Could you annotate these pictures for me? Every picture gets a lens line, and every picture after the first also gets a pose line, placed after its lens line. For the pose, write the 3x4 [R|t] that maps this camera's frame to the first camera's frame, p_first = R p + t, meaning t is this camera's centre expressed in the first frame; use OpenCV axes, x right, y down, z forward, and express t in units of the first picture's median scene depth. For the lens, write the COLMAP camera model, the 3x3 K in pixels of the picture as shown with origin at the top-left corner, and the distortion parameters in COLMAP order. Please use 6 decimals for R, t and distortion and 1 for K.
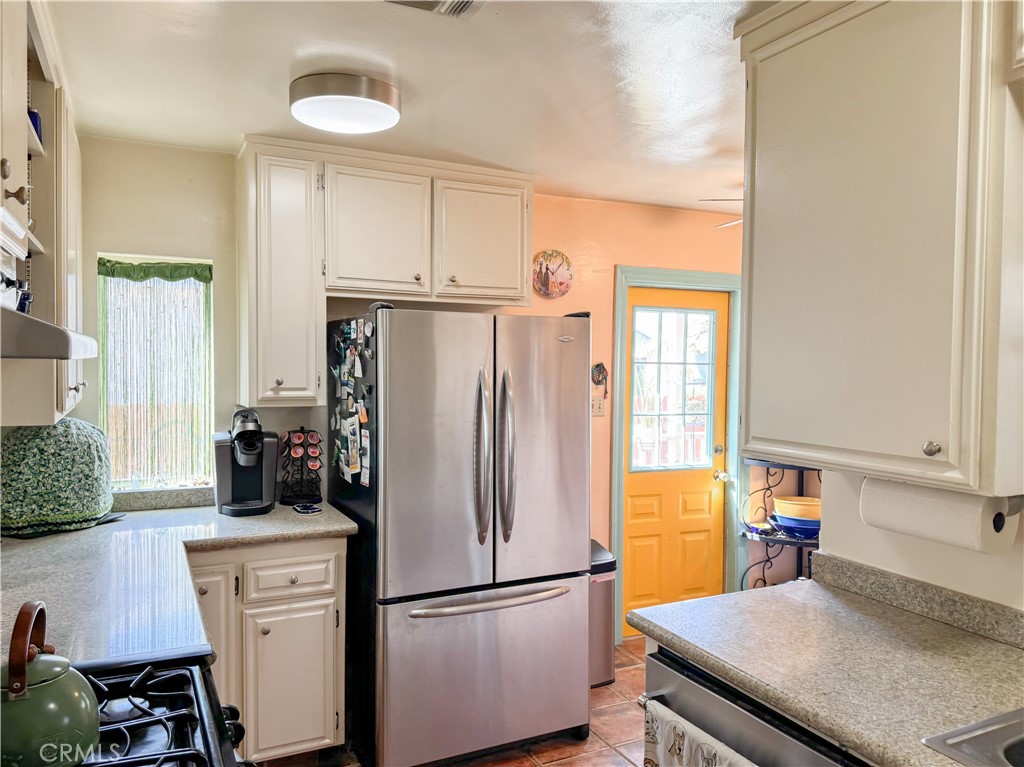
lens RADIAL K [[743.0, 0, 508.6], [0, 743.0, 390.8], [0, 0, 1]] dist [0.059000, -0.065111]
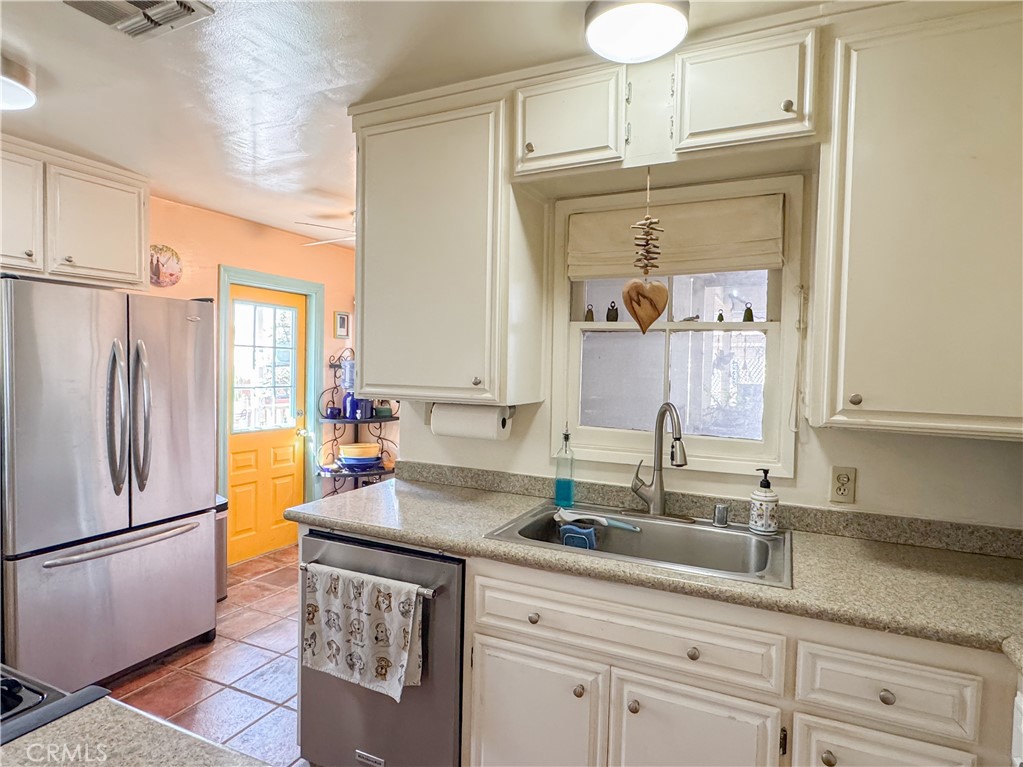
lens RADIAL K [[583.2, 0, 493.6], [0, 583.2, 387.3], [0, 0, 1]] dist [-0.001429, -0.003131]
pose [[0.794672, -0.014471, 0.606867, -0.100652], [0.008553, 0.999883, 0.012643, 0.030779], [-0.606979, -0.004857, 0.794703, -0.049289]]
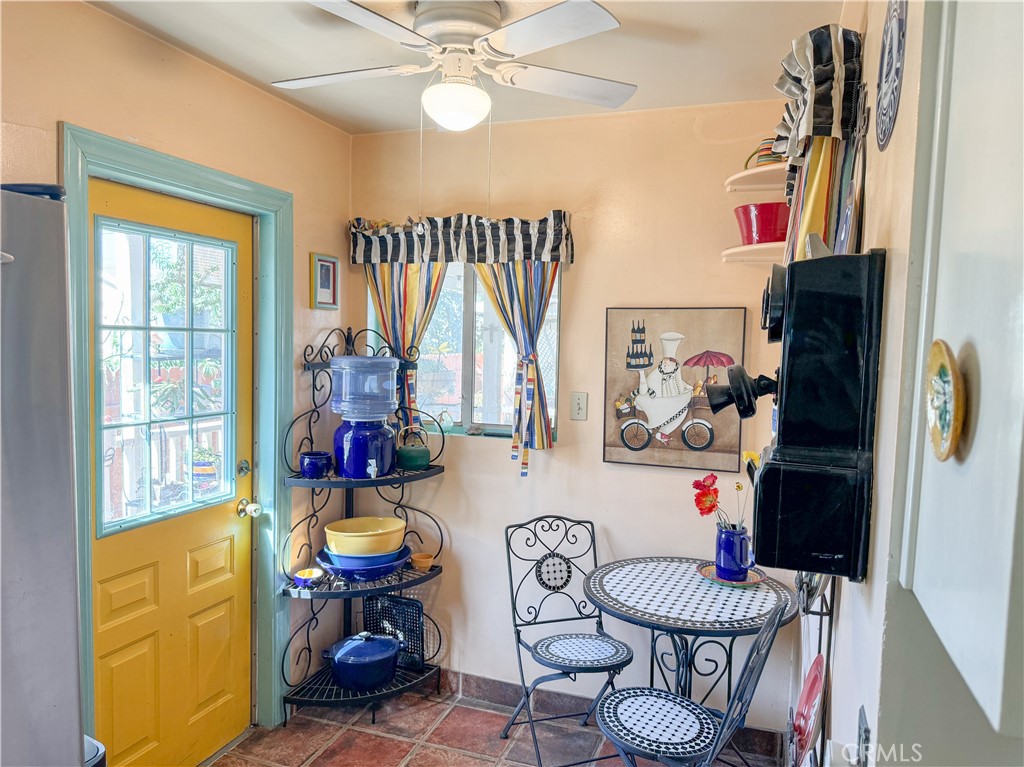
lens RADIAL K [[743.0, 0, 506.5], [0, 743.0, 388.5], [0, 0, 1]] dist [0.059000, -0.065111]
pose [[0.717921, -0.040555, 0.694943, 0.006954], [0.009141, 0.998765, 0.048842, -0.022475], [-0.696065, -0.028712, 0.717405, 0.537149]]
